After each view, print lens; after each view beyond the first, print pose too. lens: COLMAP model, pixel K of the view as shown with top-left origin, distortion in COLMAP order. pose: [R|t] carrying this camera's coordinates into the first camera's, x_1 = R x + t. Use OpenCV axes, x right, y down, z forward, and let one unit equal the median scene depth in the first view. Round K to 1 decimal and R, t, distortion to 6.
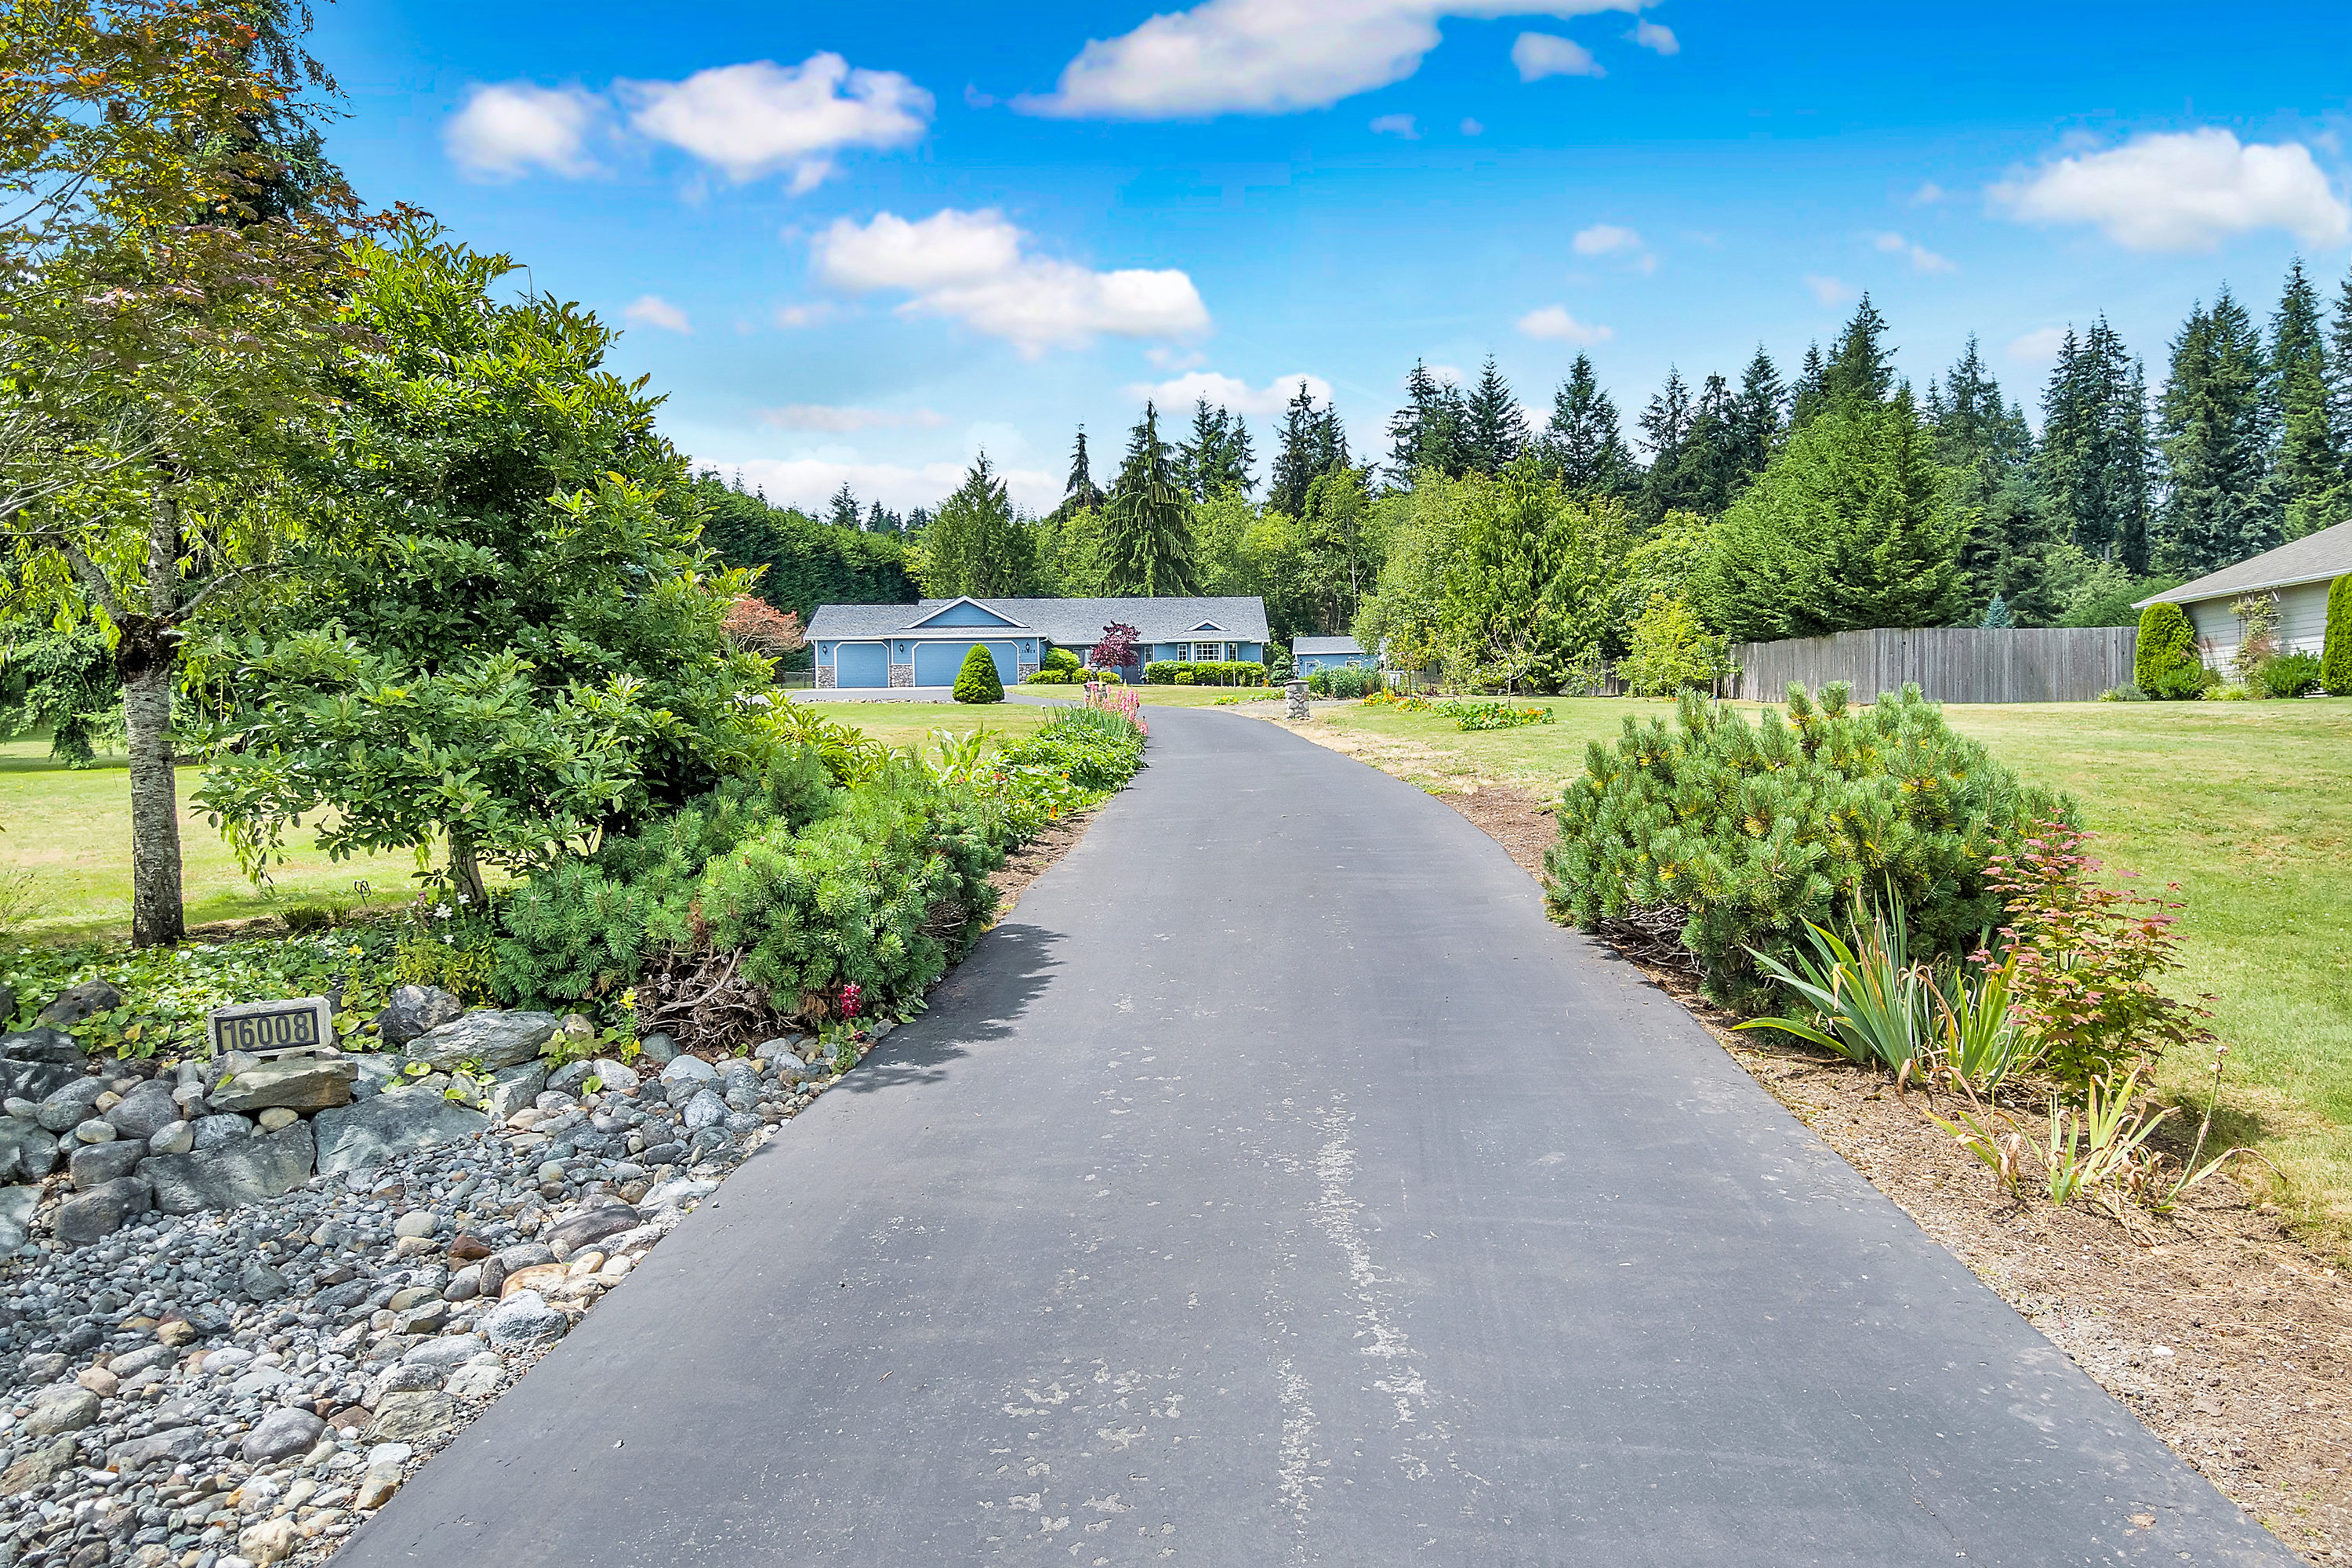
lens RADIAL K [[1427.3, 0, 1222.4], [0, 1427.3, 787.5], [0, 0, 1]] dist [0.056393, -0.087700]
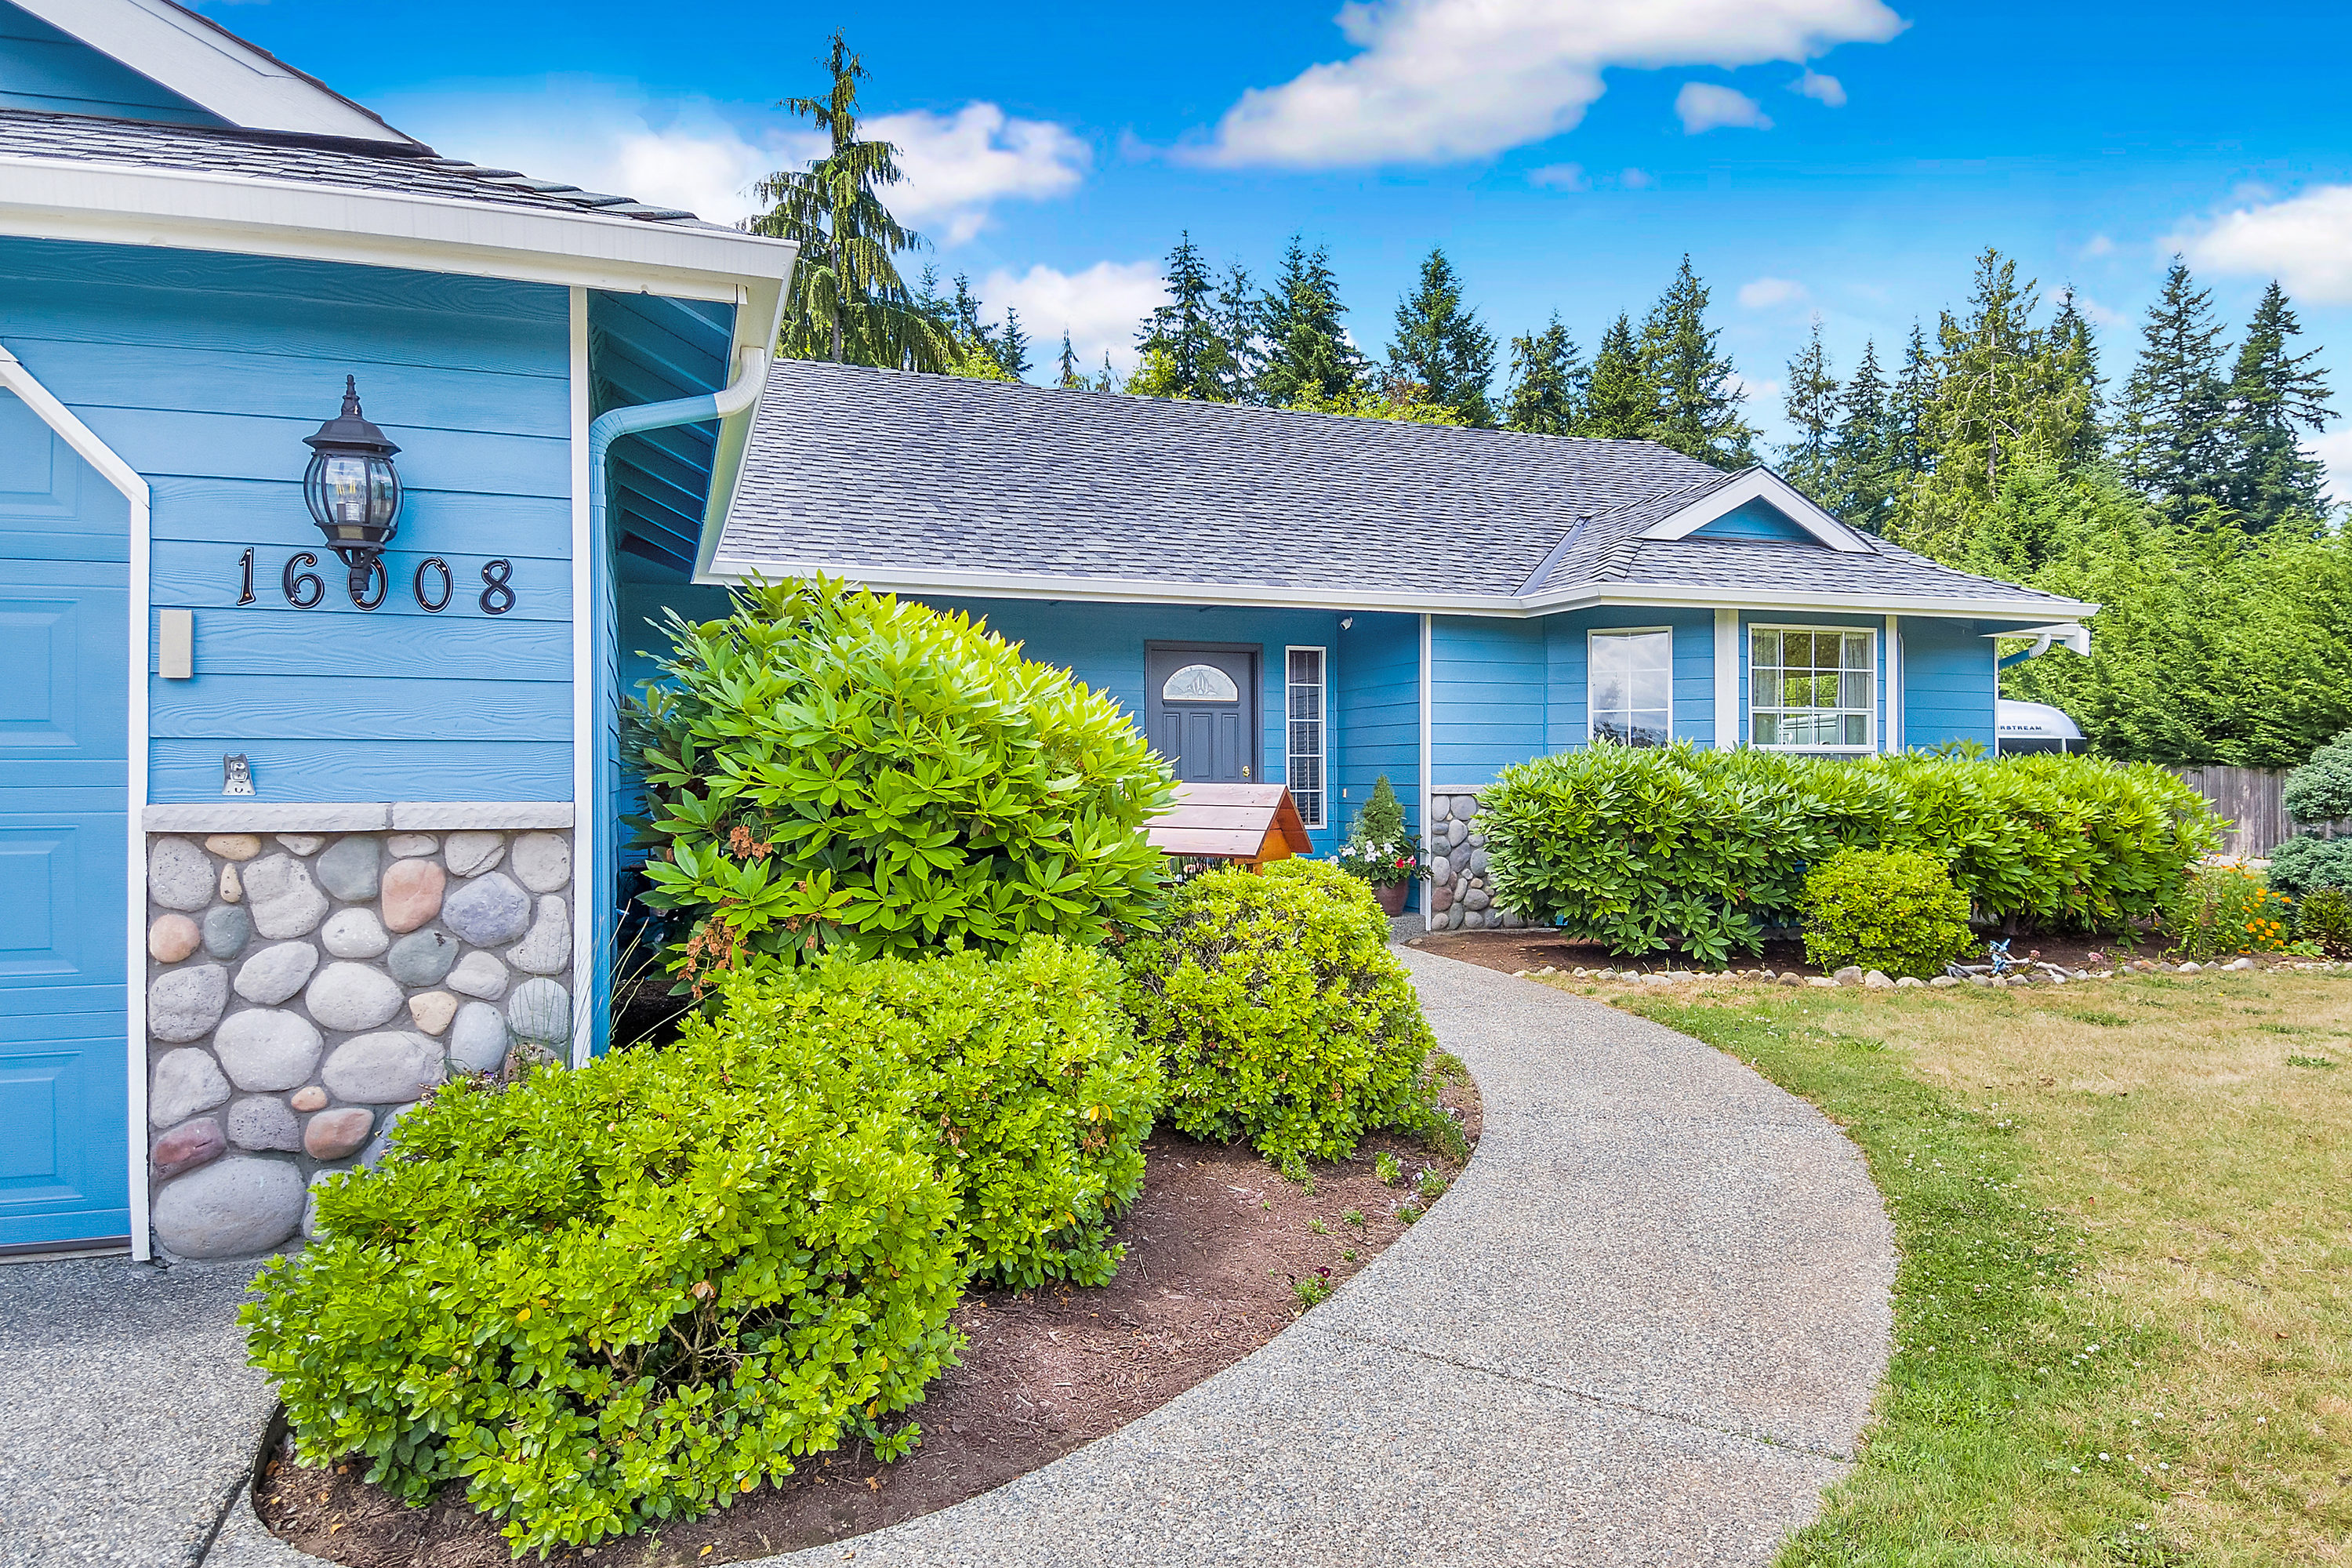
lens RADIAL K [[1427.3, 0, 1222.4], [0, 1427.3, 787.5], [0, 0, 1]] dist [0.056393, -0.087700]
pose [[0.944694, 0.004243, 0.327925, -0.062980], [0.005447, 0.999575, -0.028624, -0.044252], [-0.327908, 0.028827, 0.944270, 0.482058]]
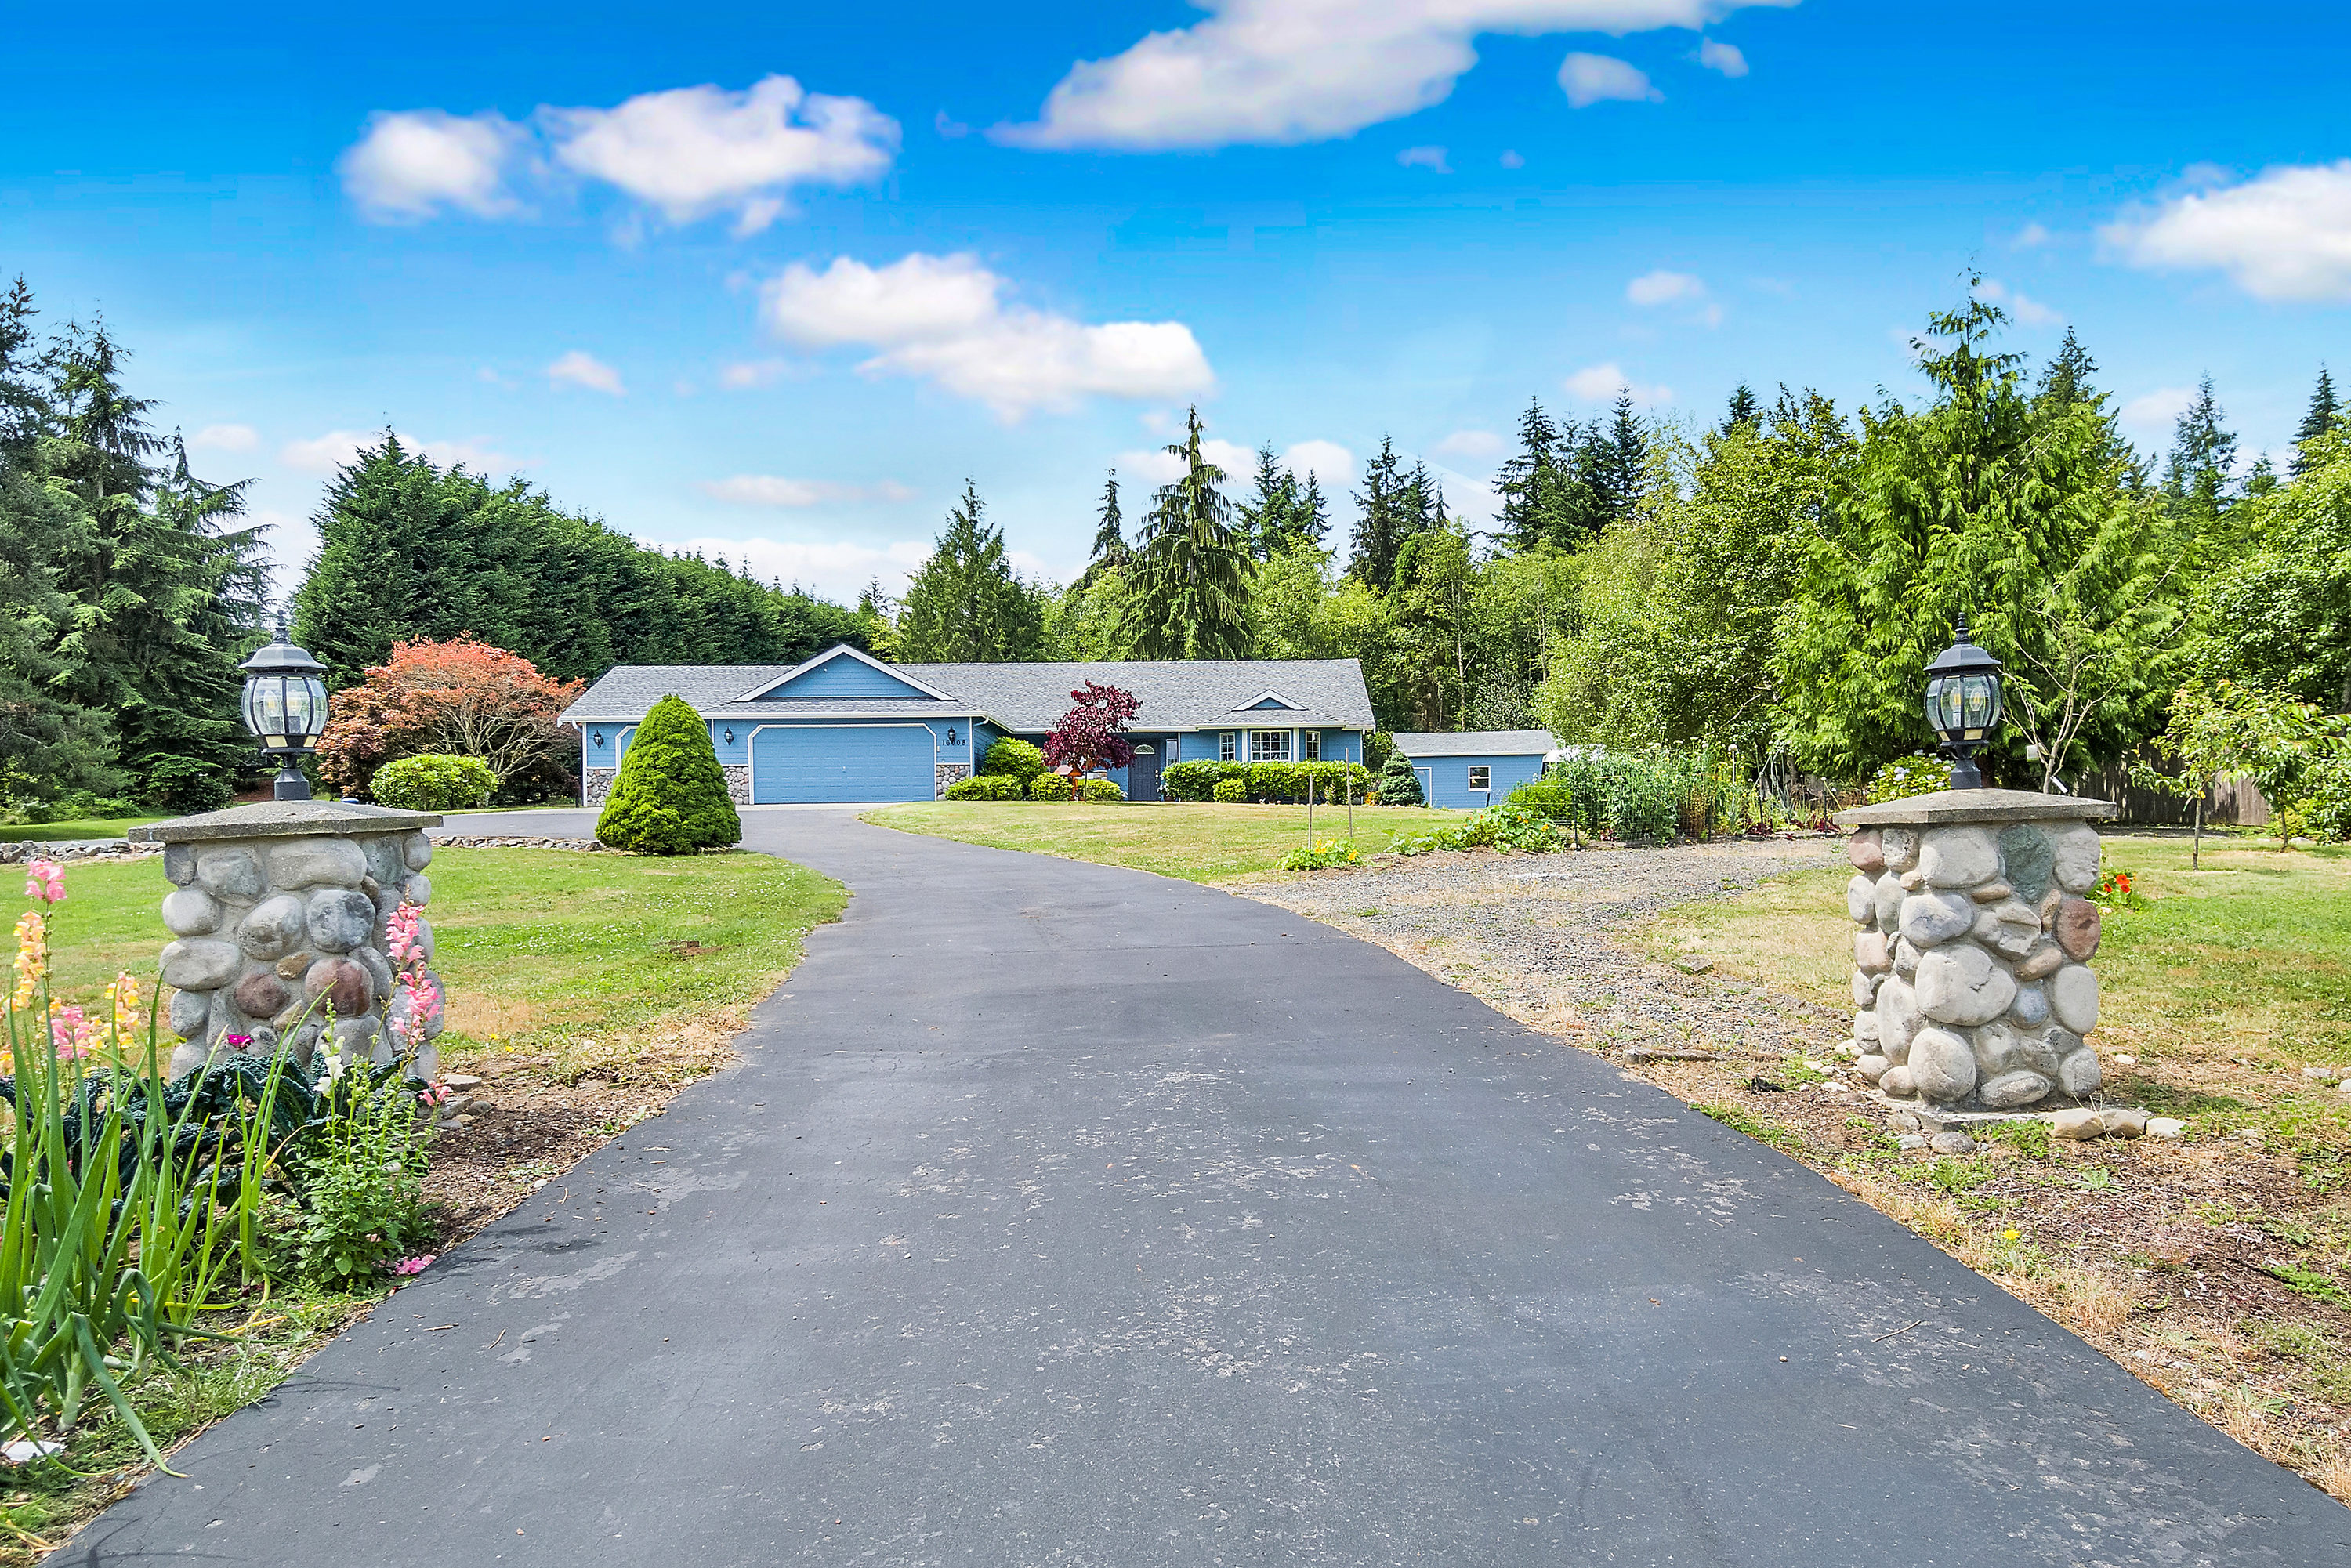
lens RADIAL K [[1433.3, 0, 1223.4], [0, 1433.3, 872.1], [0, 0, 1]] dist [0.003518, -0.001287]
pose [[0.999027, 0.003456, -0.043964, -0.001861], [-0.004337, 0.999791, -0.019955, -0.016845], [0.043886, 0.020126, 0.998834, 0.223565]]
